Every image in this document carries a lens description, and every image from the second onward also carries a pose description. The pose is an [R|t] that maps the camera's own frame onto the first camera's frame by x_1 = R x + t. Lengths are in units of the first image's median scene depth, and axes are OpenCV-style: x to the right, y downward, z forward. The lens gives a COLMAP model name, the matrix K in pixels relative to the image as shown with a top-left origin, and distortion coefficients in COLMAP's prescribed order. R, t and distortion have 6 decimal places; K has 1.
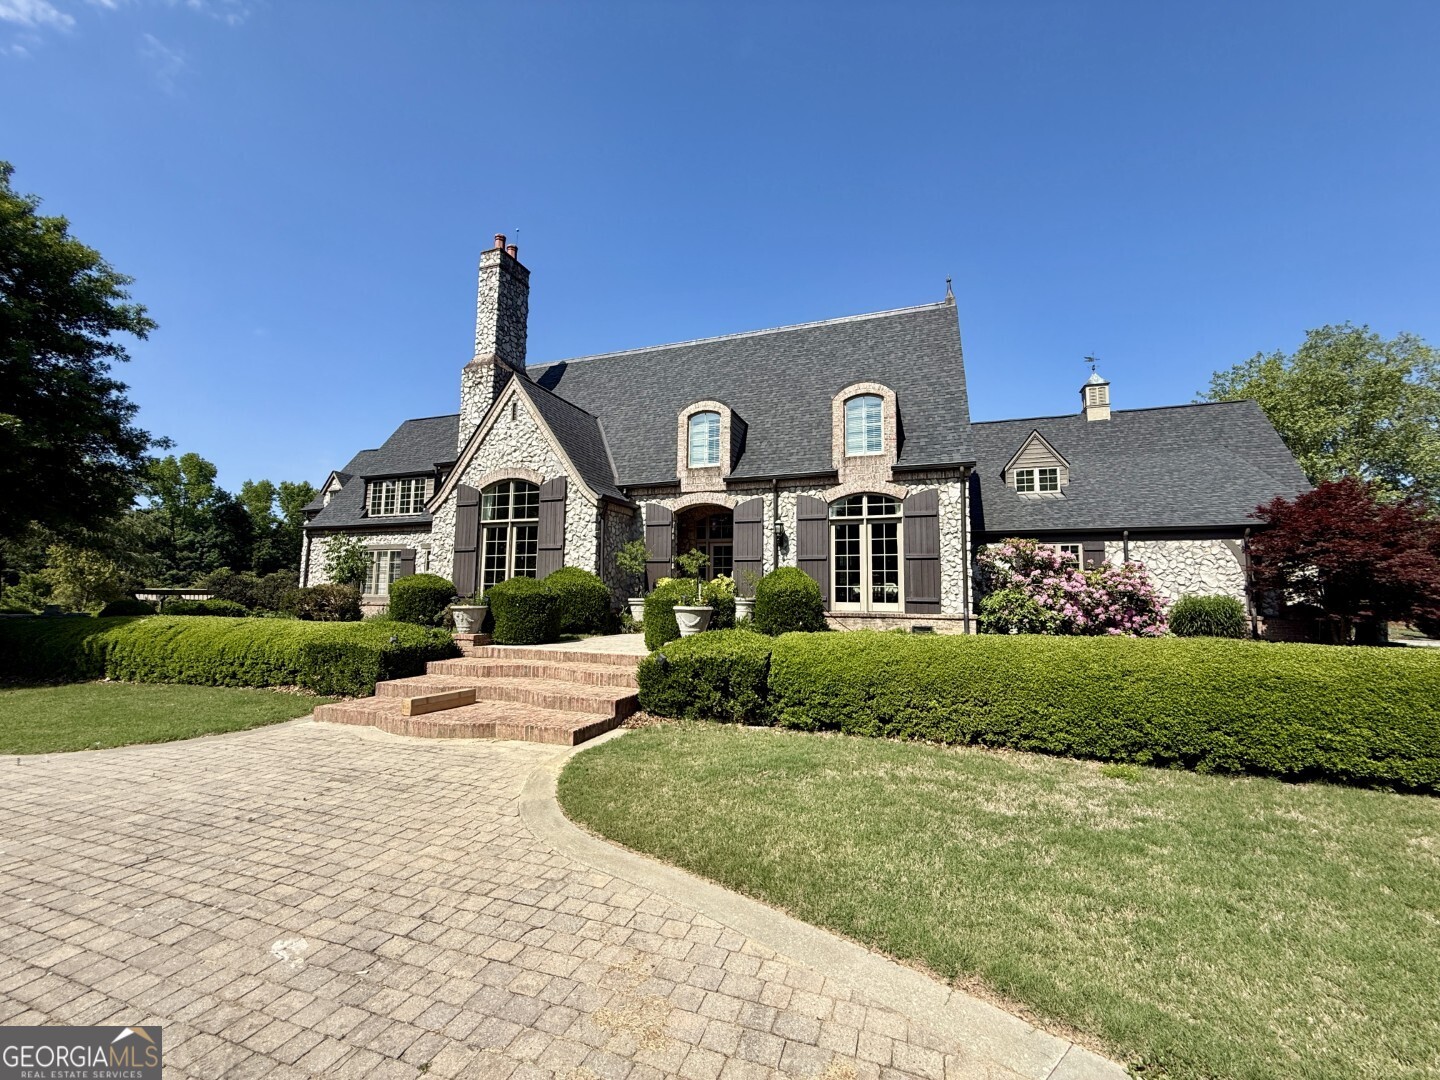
lens RADIAL K [[577.7, 0, 708.6], [0, 577.7, 541.8], [0, 0, 1]] dist [0.000795, 0.000400]
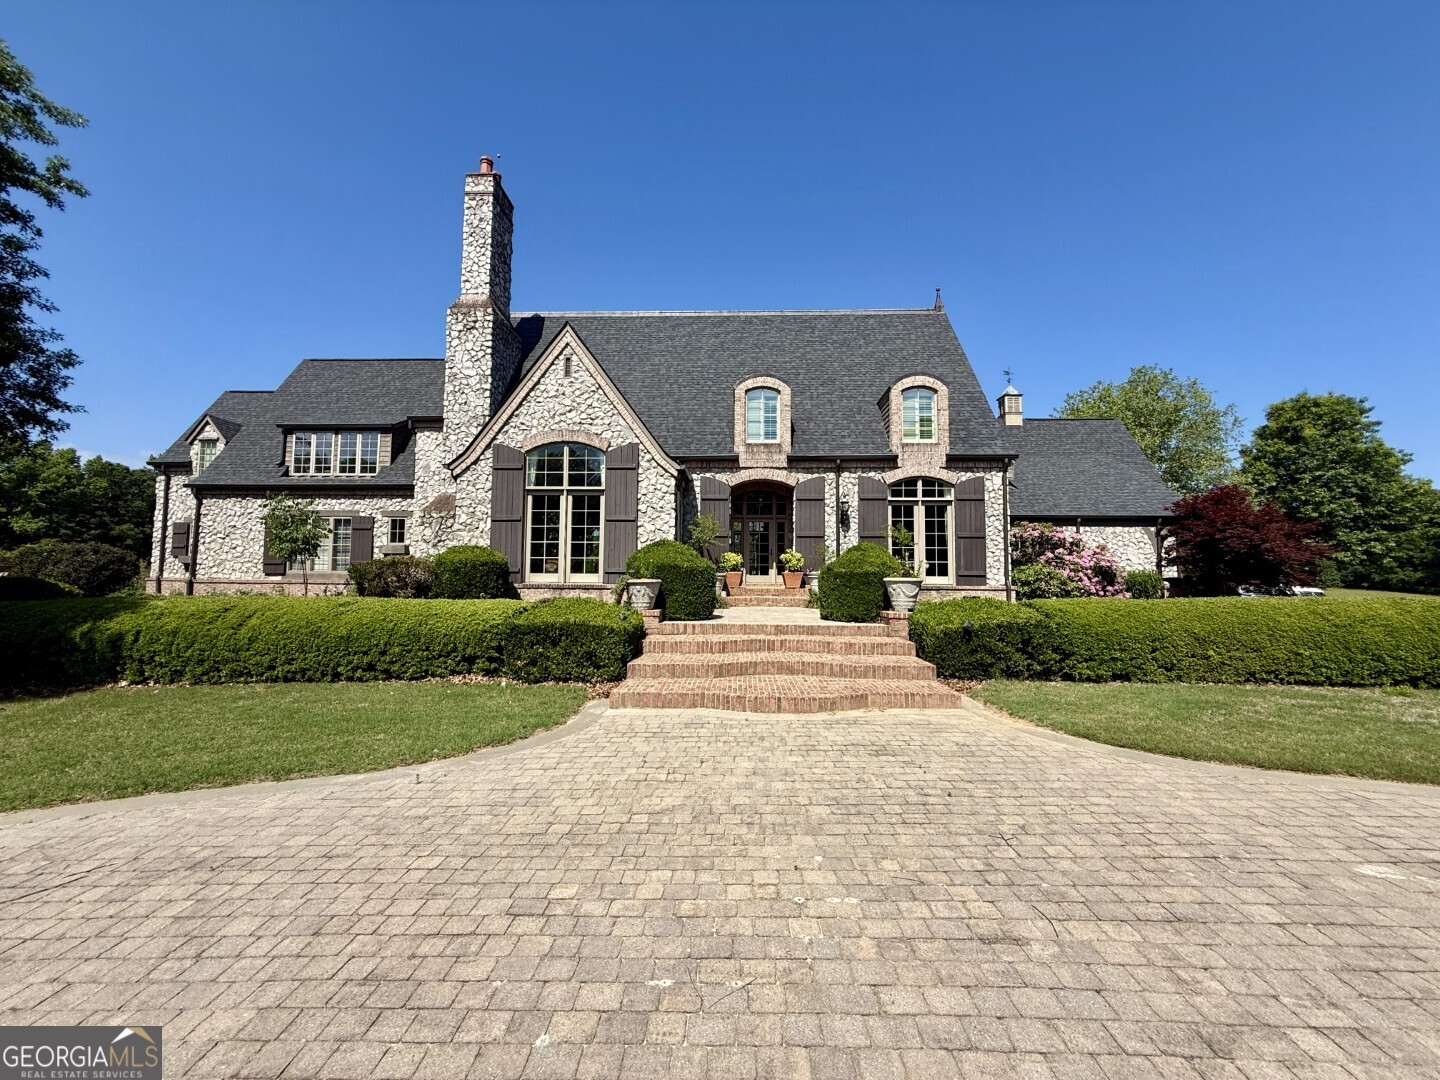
lens RADIAL K [[577.7, 0, 708.6], [0, 577.7, 541.8], [0, 0, 1]] dist [0.000795, 0.000400]
pose [[0.951653, 0.015077, 0.306804, -0.425926], [-0.026078, 0.999154, 0.031791, 0.013590], [-0.306065, -0.038255, 0.951242, 0.068214]]
